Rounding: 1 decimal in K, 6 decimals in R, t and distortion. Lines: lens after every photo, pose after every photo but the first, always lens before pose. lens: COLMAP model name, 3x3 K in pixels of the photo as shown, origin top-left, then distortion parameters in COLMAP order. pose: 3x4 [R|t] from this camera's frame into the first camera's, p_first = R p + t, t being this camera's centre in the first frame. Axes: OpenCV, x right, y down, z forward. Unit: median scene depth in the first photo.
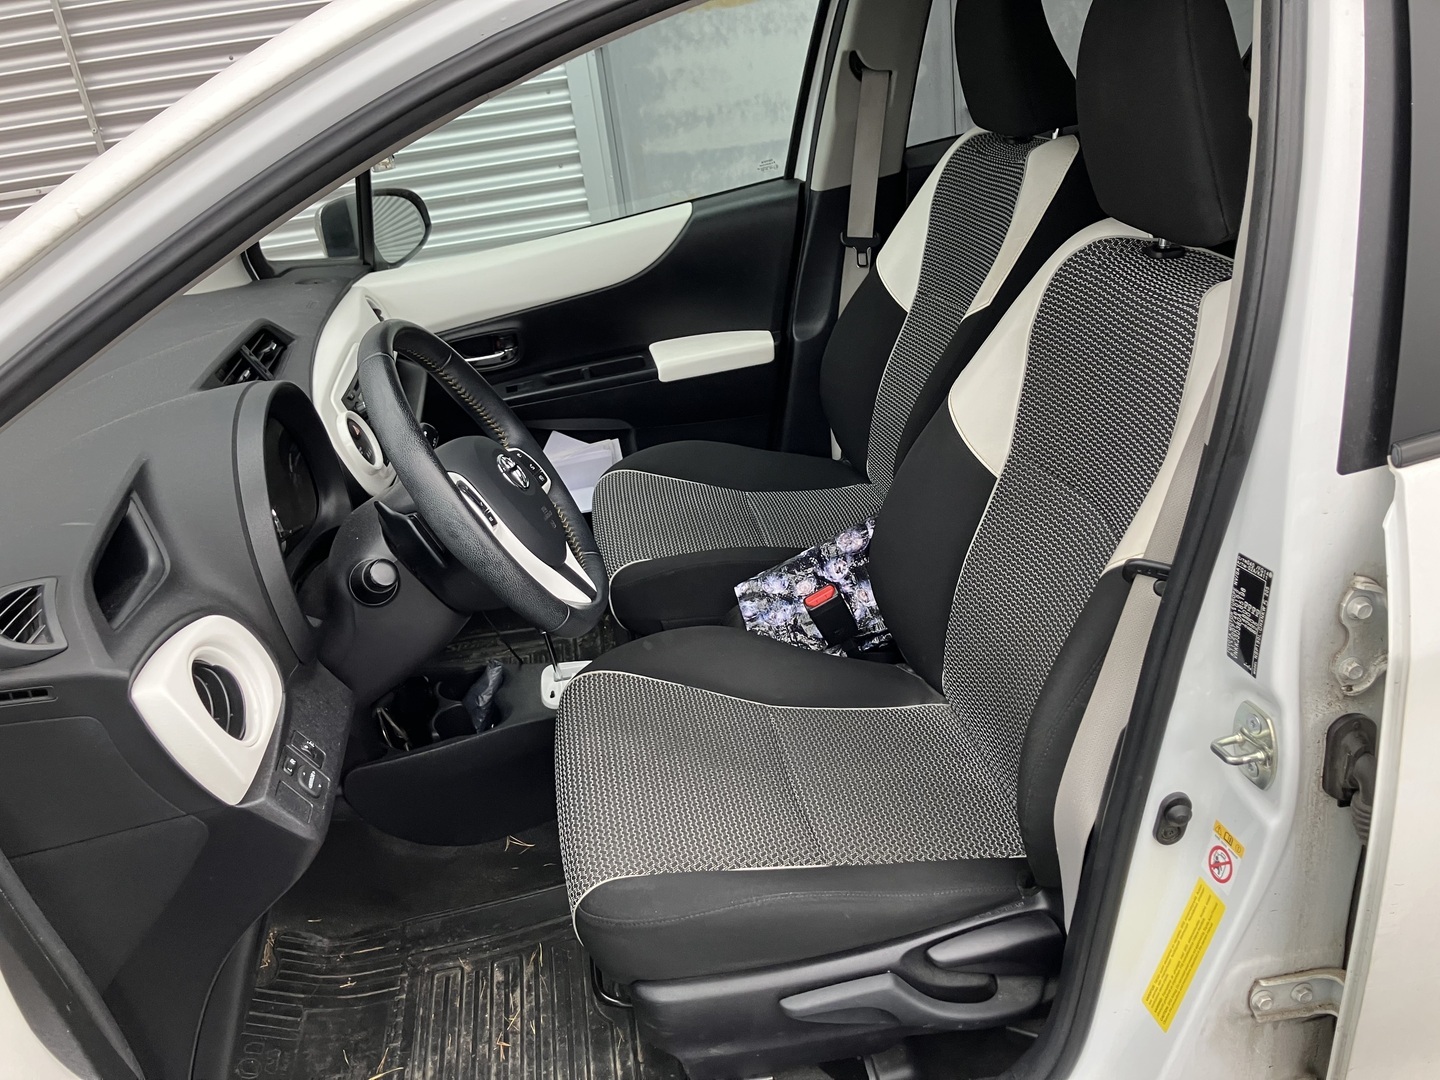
lens RADIAL K [[1184.6, 0, 716.7], [0, 1184.6, 537.9], [0, 0, 1]] dist [0.018433, -0.005968]
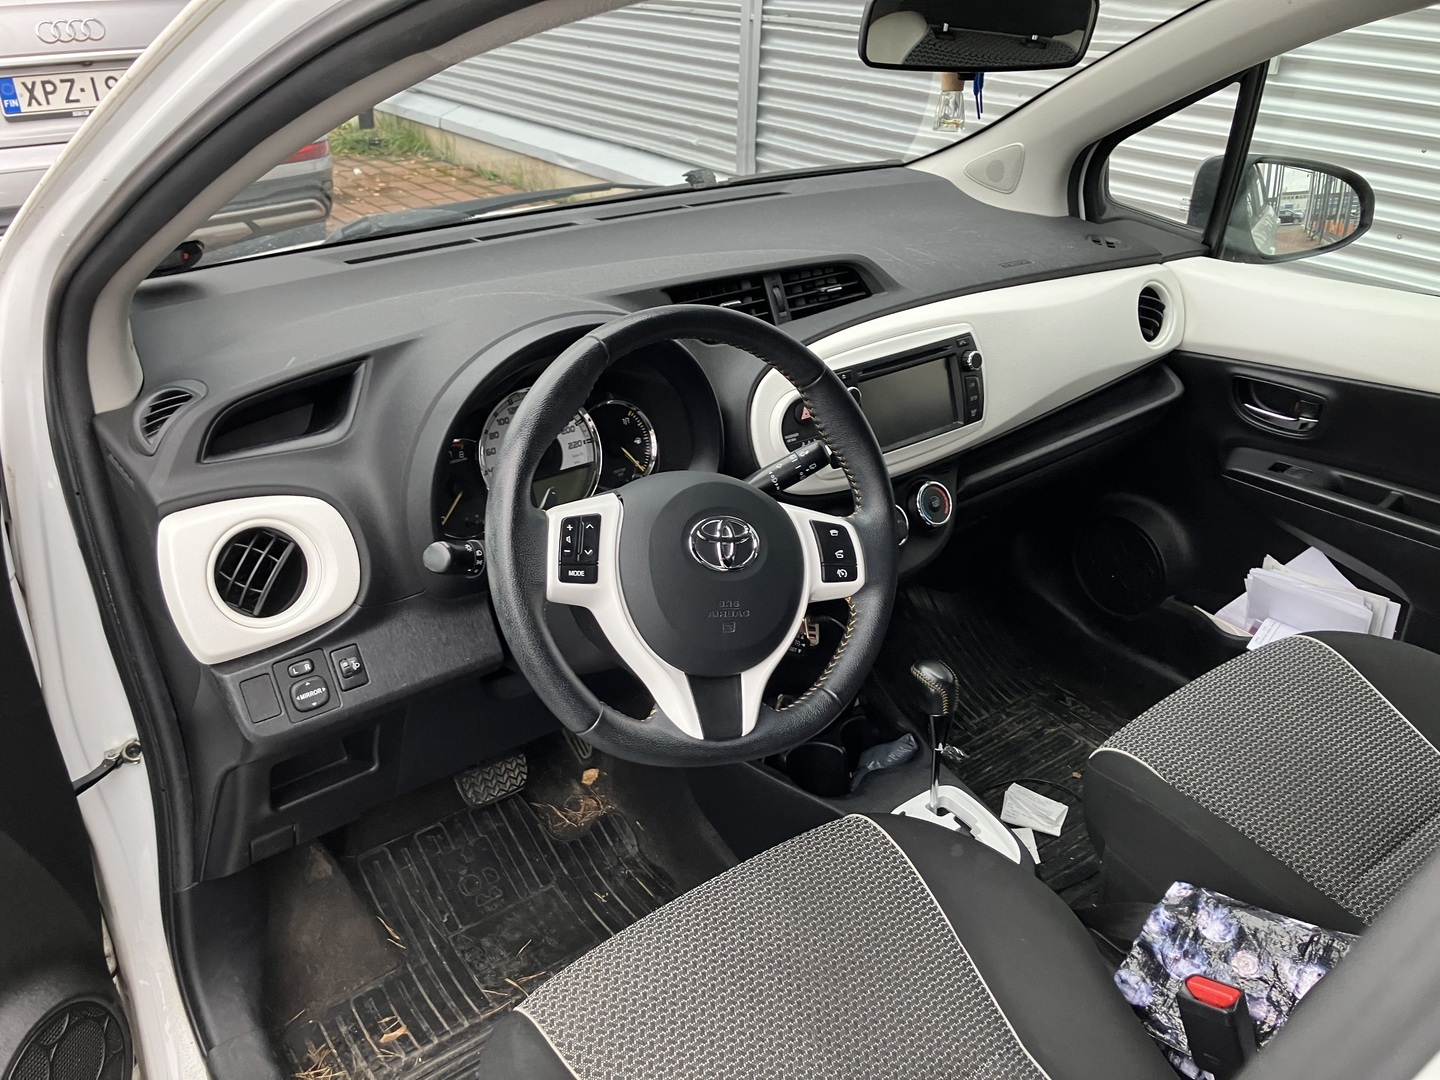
lens RADIAL K [[1184.6, 0, 721.0], [0, 1184.6, 548.9], [0, 0, 1]] dist [0.018433, -0.005968]
pose [[0.473632, 0.519648, -0.711083, 0.210110], [-0.440609, 0.838891, 0.319570, -0.166164], [0.762585, 0.161951, 0.626287, 0.289406]]
